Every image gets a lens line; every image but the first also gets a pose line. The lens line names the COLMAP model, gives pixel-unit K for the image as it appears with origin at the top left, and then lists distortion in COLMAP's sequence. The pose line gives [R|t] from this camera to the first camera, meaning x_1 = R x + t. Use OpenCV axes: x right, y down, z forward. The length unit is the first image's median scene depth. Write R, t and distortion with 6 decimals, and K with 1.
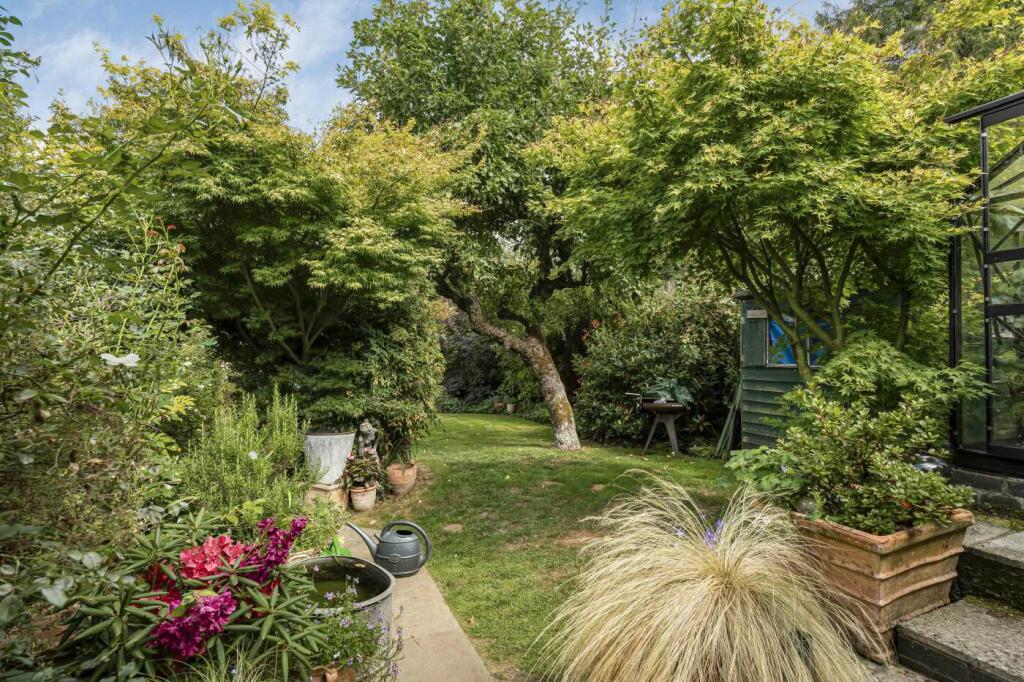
lens RADIAL K [[531.1, 0, 512.1], [0, 531.1, 342.4], [0, 0, 1]] dist [0.000013, 0.000000]
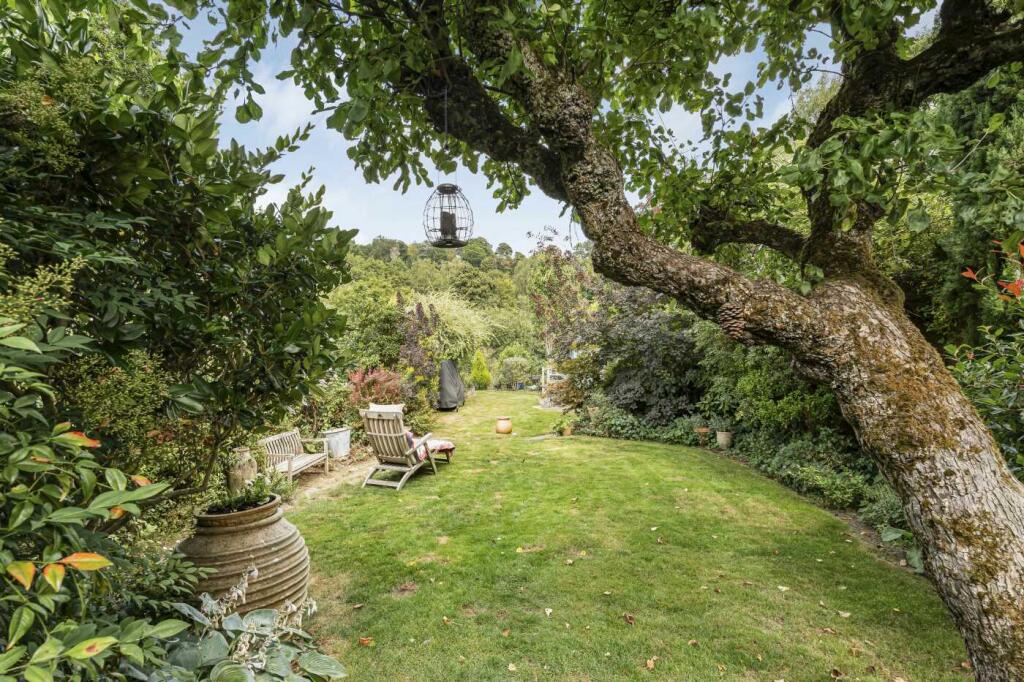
lens RADIAL K [[491.1, 0, 514.4], [0, 491.1, 338.1], [0, 0, 1]] dist [0.002016, 0.000166]
pose [[0.926178, -0.016158, -0.376740, -0.010768], [0.019235, 0.999805, 0.004406, 0.006937], [0.376595, -0.011327, 0.926309, 0.421807]]
